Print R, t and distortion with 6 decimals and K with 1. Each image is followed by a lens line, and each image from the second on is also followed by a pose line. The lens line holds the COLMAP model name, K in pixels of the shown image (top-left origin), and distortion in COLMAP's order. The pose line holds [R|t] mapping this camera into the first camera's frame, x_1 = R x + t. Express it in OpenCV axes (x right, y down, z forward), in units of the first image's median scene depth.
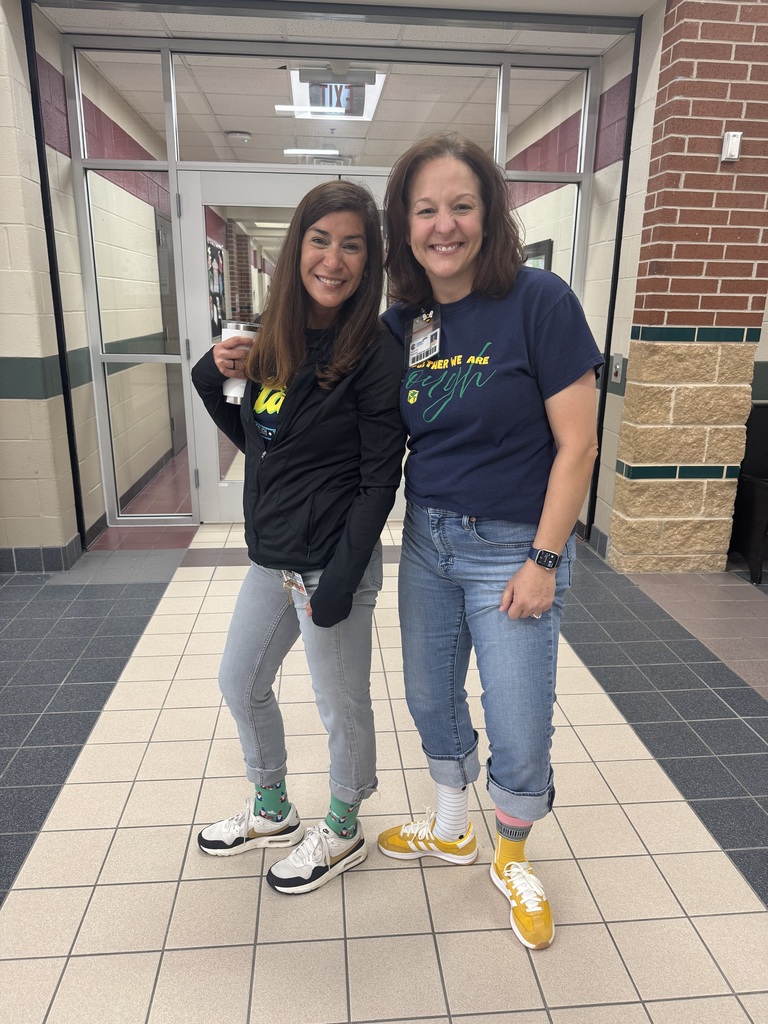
lens RADIAL K [[724.1, 0, 380.1], [0, 724.1, 516.4], [0, 0, 1]] dist [0.008304, 0.001271]
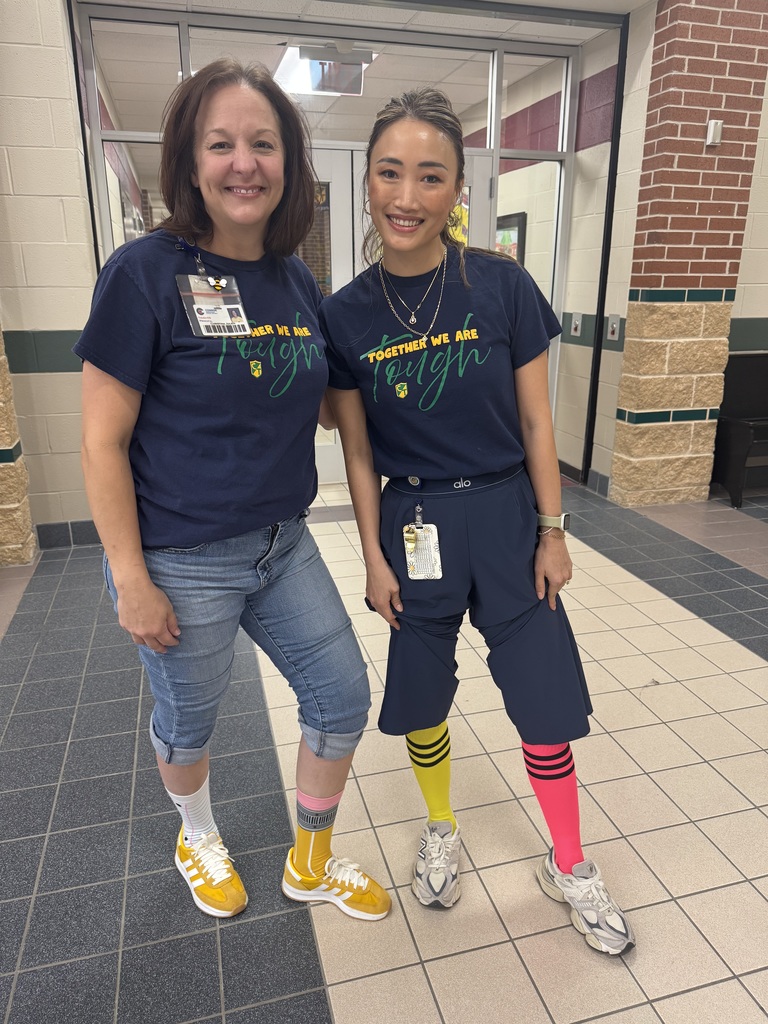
lens RADIAL K [[724.1, 0, 390.5], [0, 724.1, 508.8], [0, 0, 1]] dist [0.008304, 0.001271]
pose [[0.983492, -0.067436, 0.167919, -0.238680], [0.063164, 0.997532, 0.030660, 0.023071], [-0.169572, -0.019547, 0.985324, -0.067311]]
